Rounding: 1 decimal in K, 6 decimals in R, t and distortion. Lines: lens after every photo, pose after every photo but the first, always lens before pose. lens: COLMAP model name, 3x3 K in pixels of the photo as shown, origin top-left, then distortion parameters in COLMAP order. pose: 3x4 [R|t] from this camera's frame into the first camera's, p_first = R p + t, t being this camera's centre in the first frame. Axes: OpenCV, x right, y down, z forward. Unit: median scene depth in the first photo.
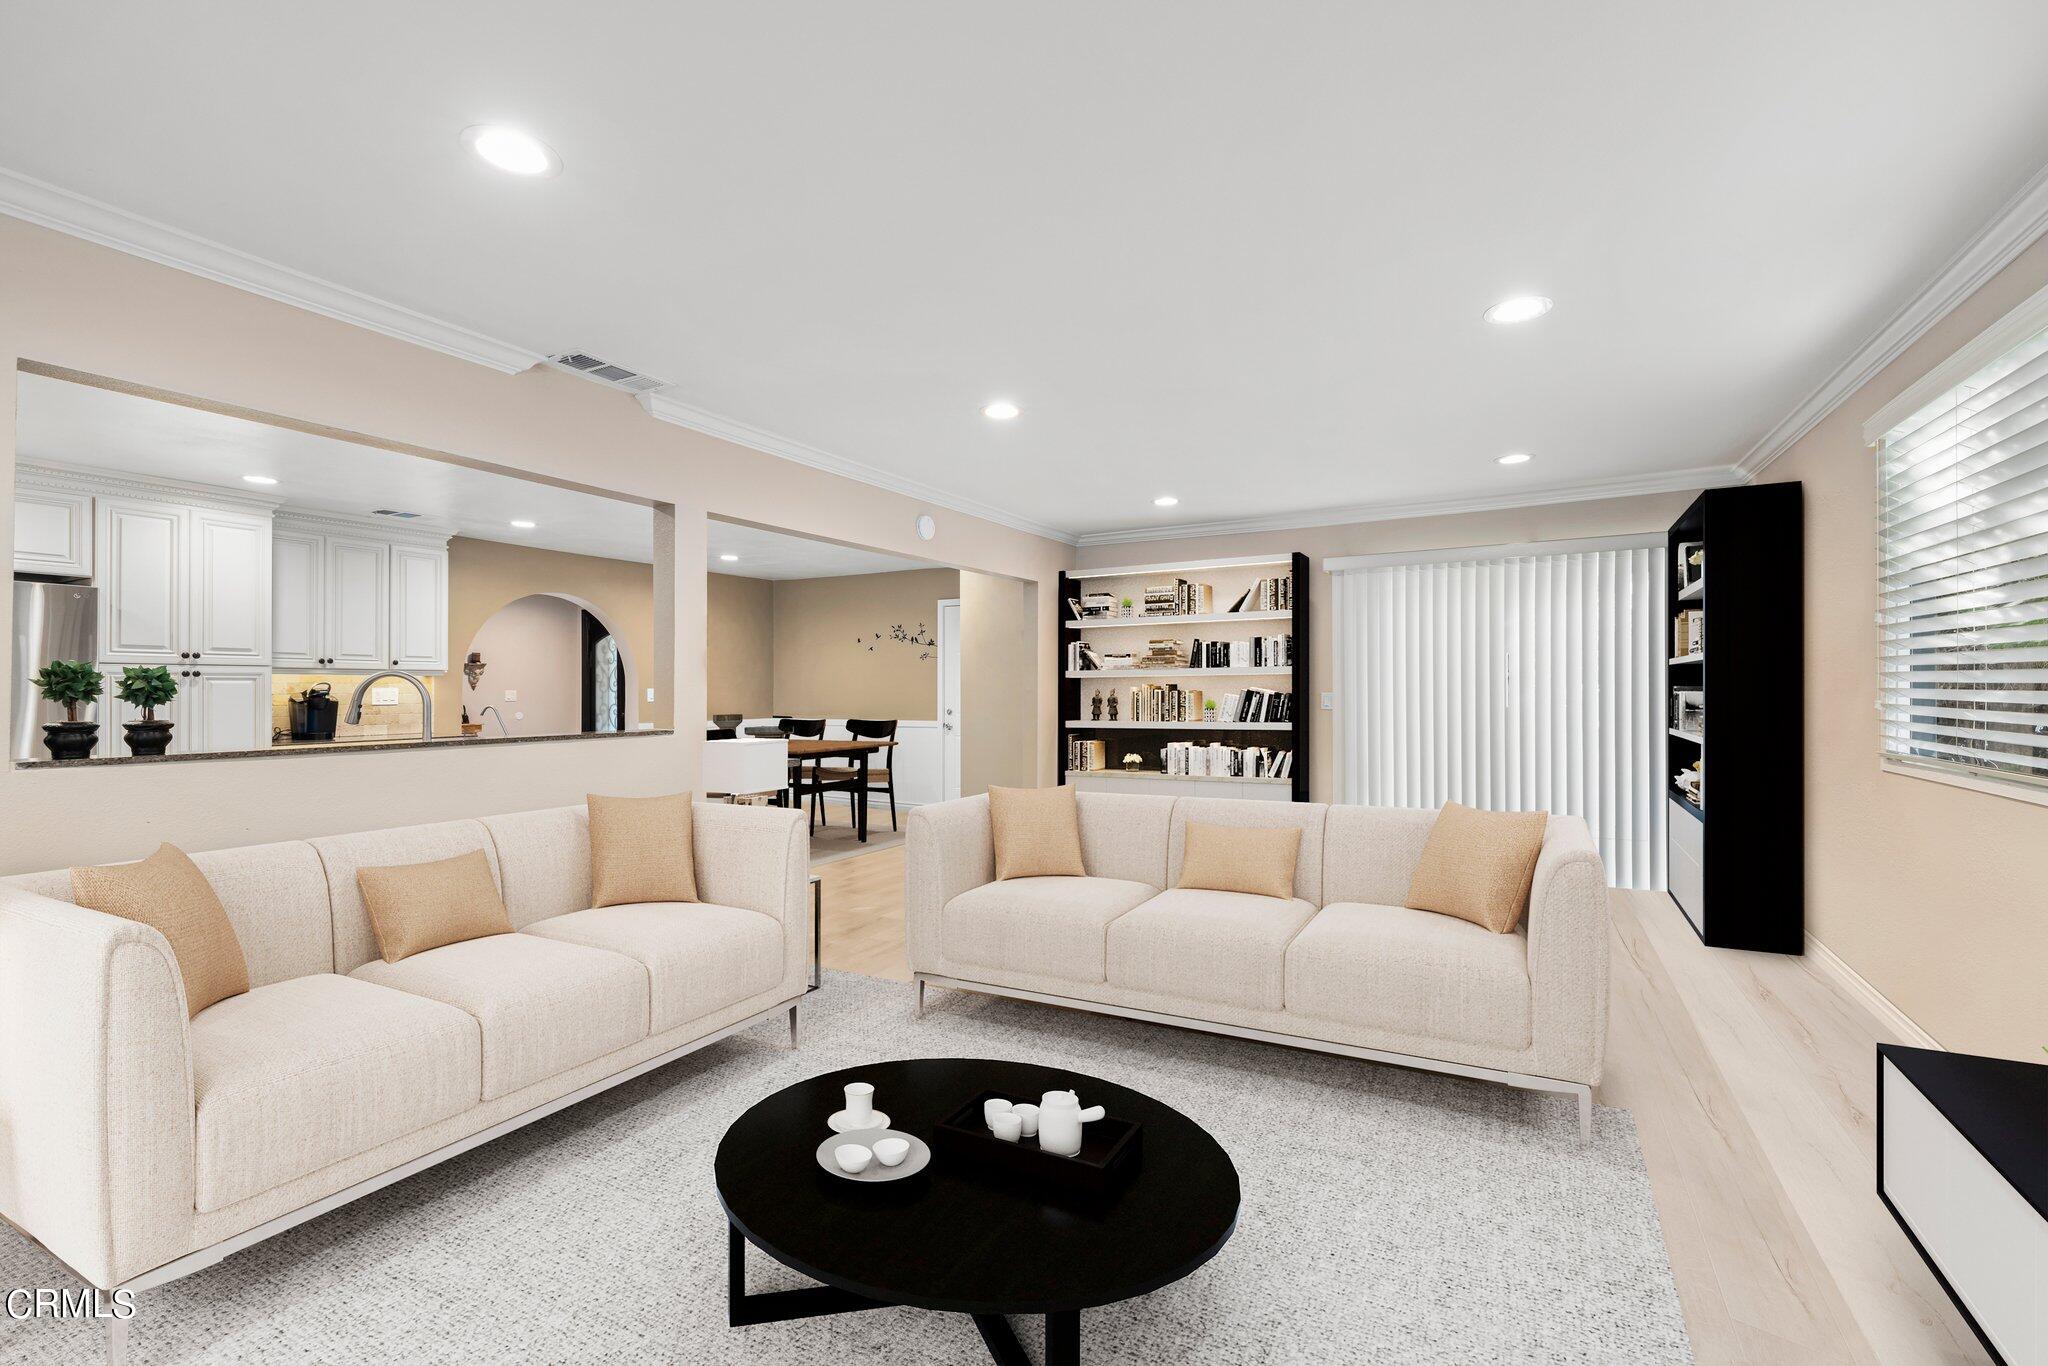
lens RADIAL K [[853.9, 0, 1026.1], [0, 853.9, 689.4], [0, 0, 1]] dist [0.004856, -0.001283]
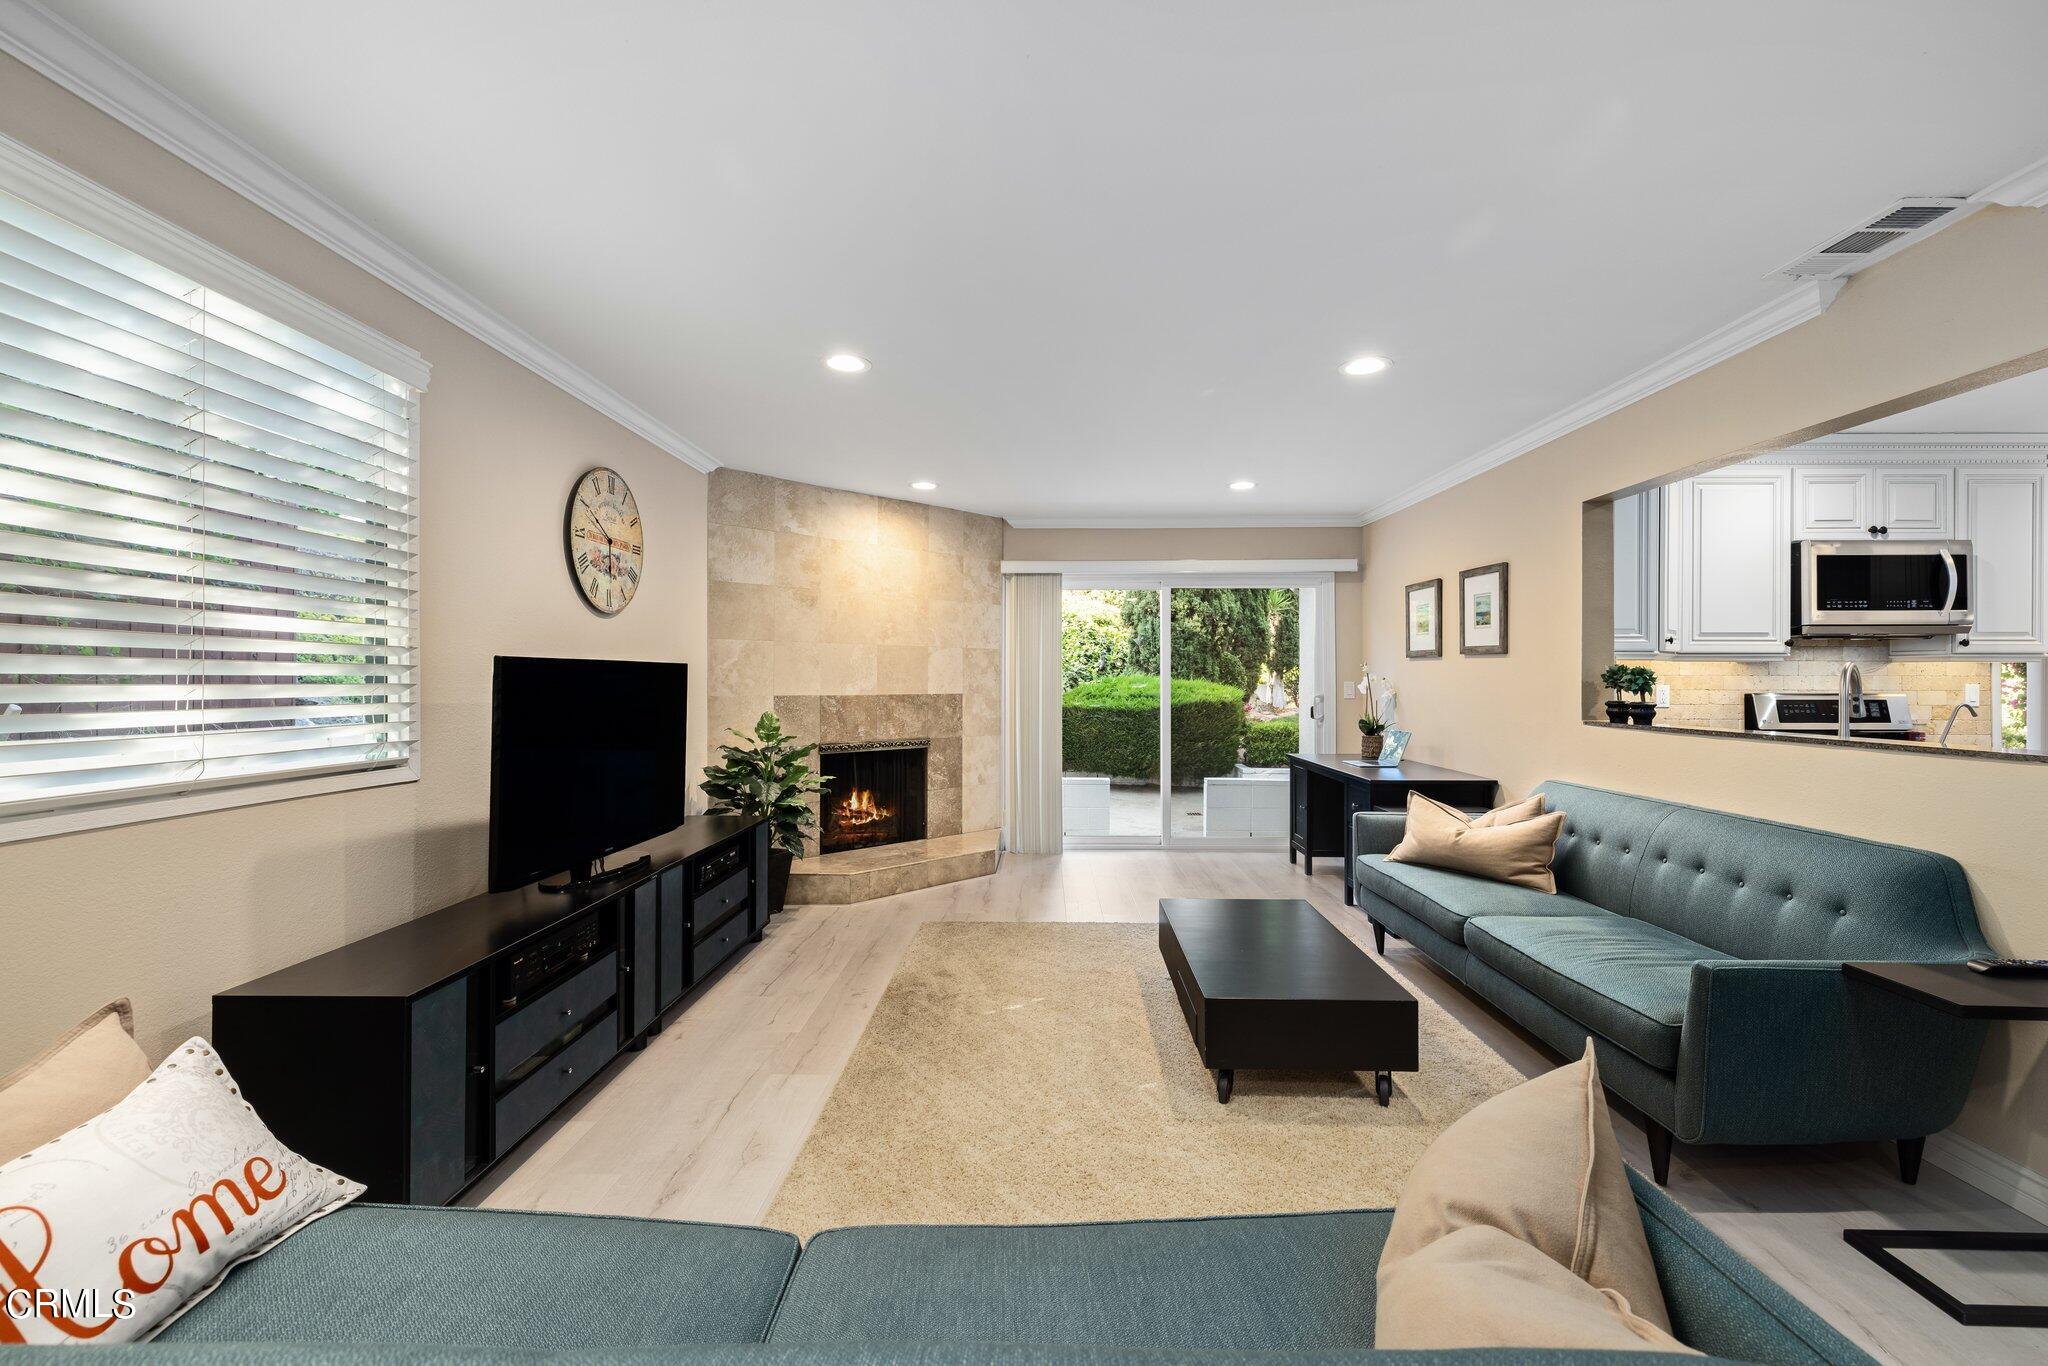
lens RADIAL K [[853.9, 0, 1033.9], [0, 853.9, 675.8], [0, 0, 1]] dist [0.004856, -0.001283]
pose [[-0.879650, -0.006349, -0.475580, 1.570850], [-0.001800, 0.999948, -0.010018, 0.014044], [0.475619, -0.007956, -0.879616, 4.194197]]
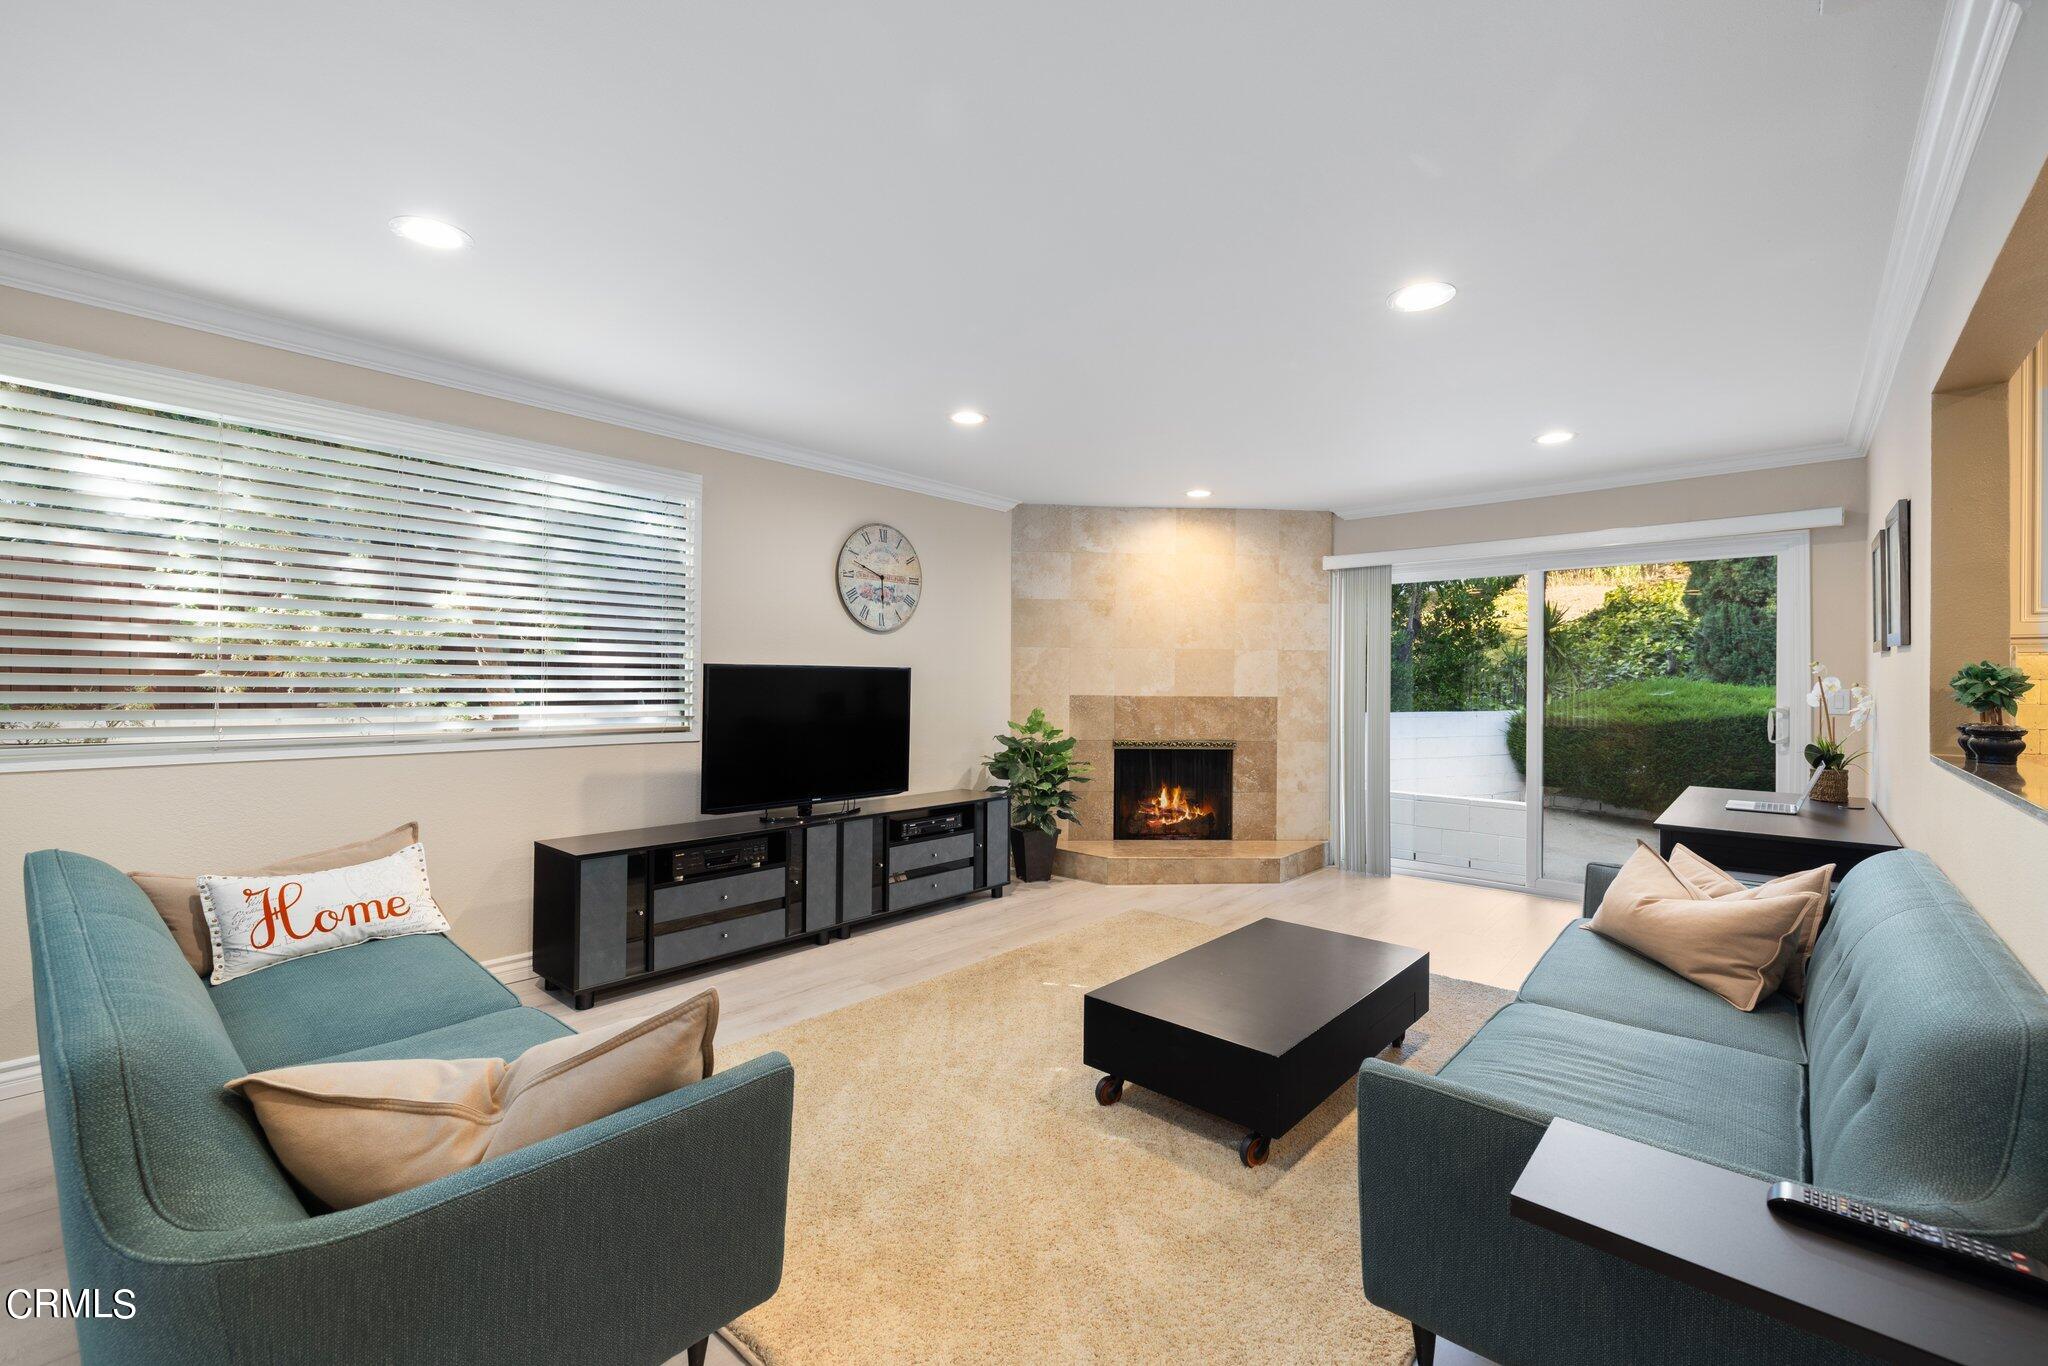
lens RADIAL K [[853.9, 0, 1031.5], [0, 853.9, 676.5], [0, 0, 1]] dist [0.004856, -0.001283]
pose [[-0.978106, -0.009954, 0.207868, -0.487054], [-0.011971, 0.999893, -0.008444, 0.008699], [-0.207762, -0.010747, -0.978120, 4.770148]]
